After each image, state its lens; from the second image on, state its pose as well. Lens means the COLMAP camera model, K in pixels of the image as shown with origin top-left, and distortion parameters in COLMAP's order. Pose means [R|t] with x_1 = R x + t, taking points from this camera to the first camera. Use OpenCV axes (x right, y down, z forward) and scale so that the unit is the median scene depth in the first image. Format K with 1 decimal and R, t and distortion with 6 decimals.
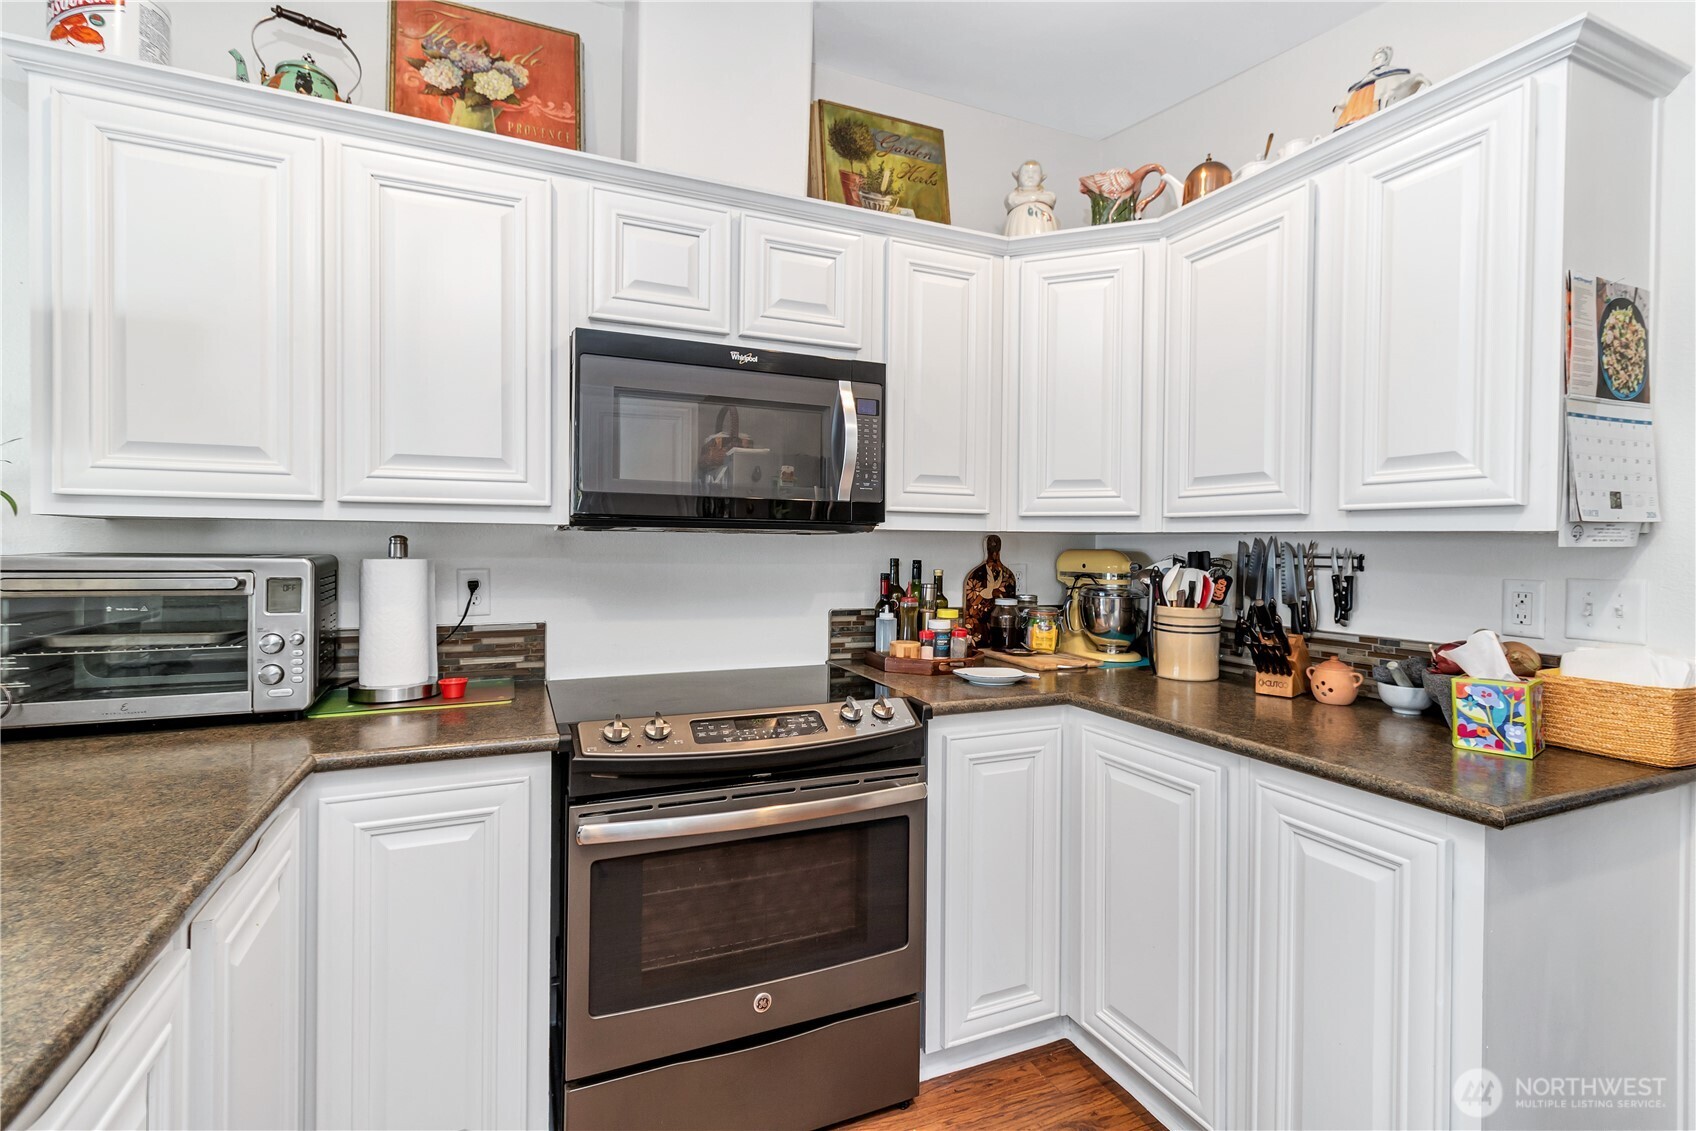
lens RADIAL K [[807.9, 0, 830.4], [0, 807.9, 545.8], [0, 0, 1]] dist [0.007916, -0.001465]
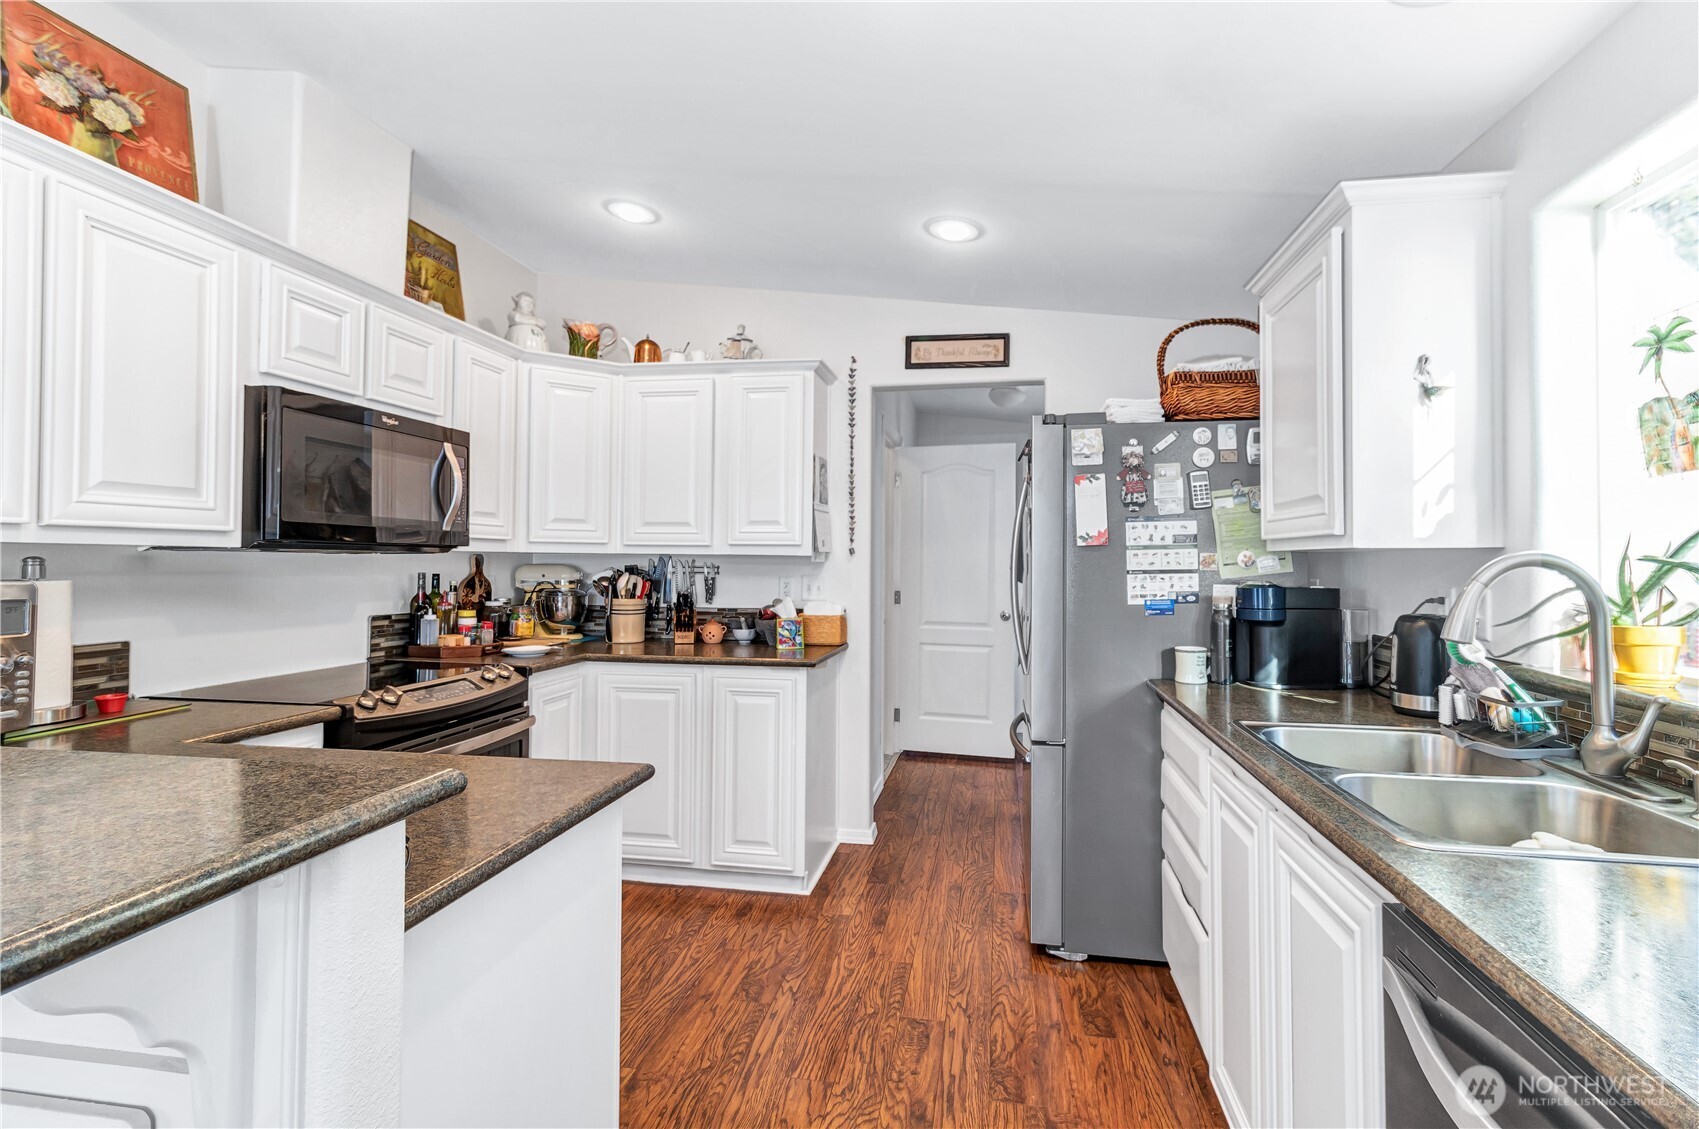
lens RADIAL K [[809.3, 0, 884.3], [0, 809.3, 548.2], [0, 0, 1]] dist [0.007916, -0.001465]
pose [[0.540149, 0.008340, 0.841528, -0.732566], [0.001169, 0.999942, -0.010660, -0.010171], [-0.841568, 0.006742, 0.540109, -0.363694]]
